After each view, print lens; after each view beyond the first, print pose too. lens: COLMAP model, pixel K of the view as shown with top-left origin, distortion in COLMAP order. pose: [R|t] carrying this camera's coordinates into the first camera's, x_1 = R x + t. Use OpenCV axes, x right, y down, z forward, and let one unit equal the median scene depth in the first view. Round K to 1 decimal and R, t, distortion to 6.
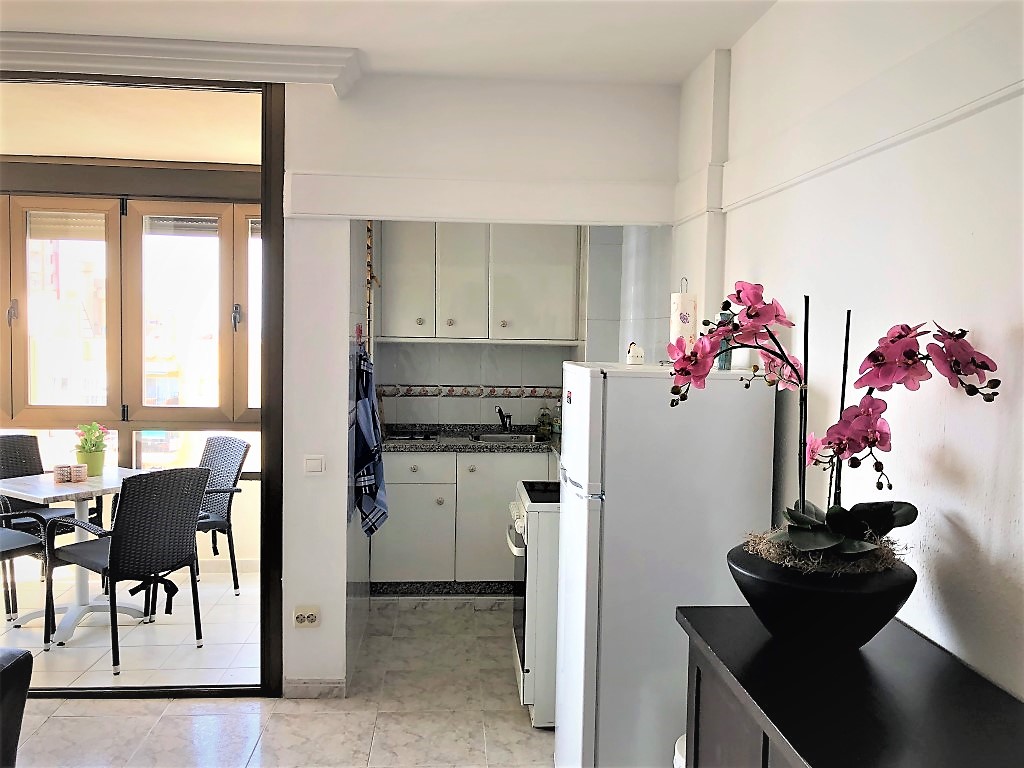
lens RADIAL K [[834.9, 0, 516.3], [0, 834.9, 363.4], [0, 0, 1]] dist [0.031022, -0.008698]
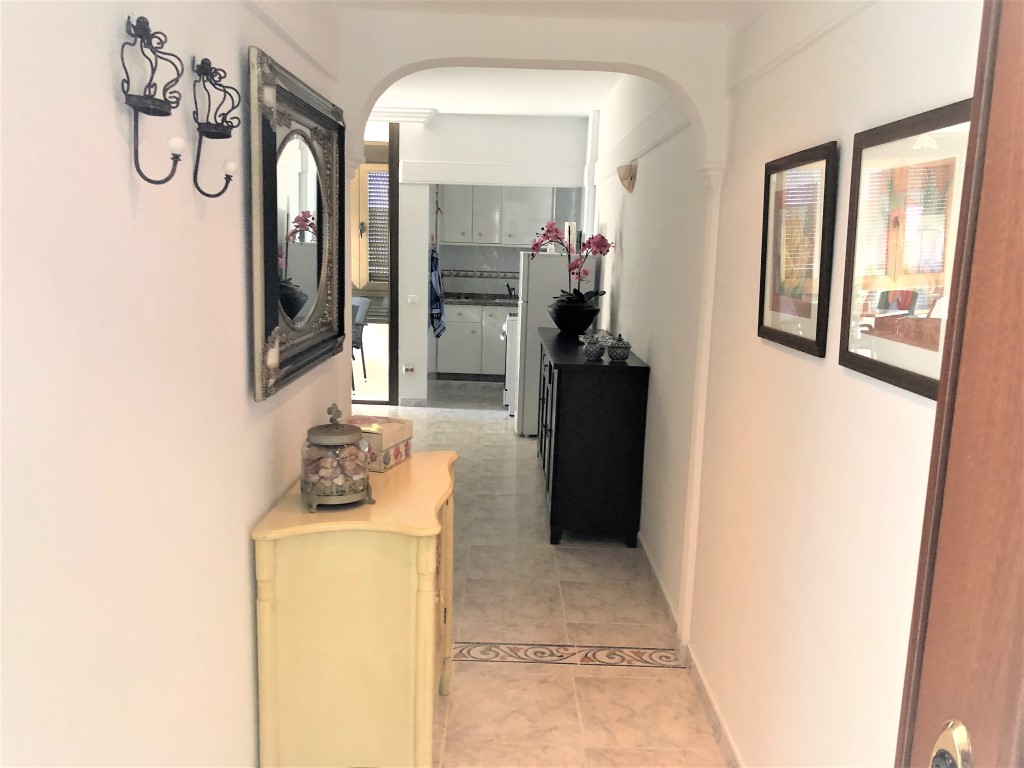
lens RADIAL K [[843.0, 0, 510.2], [0, 843.0, 385.6], [0, 0, 1]] dist [0.202938, -0.001758]
pose [[0.996957, 0.025185, -0.073769, 0.165103], [-0.015839, 0.992076, 0.124637, 0.058072], [0.076324, -0.123090, 0.989456, -1.091671]]
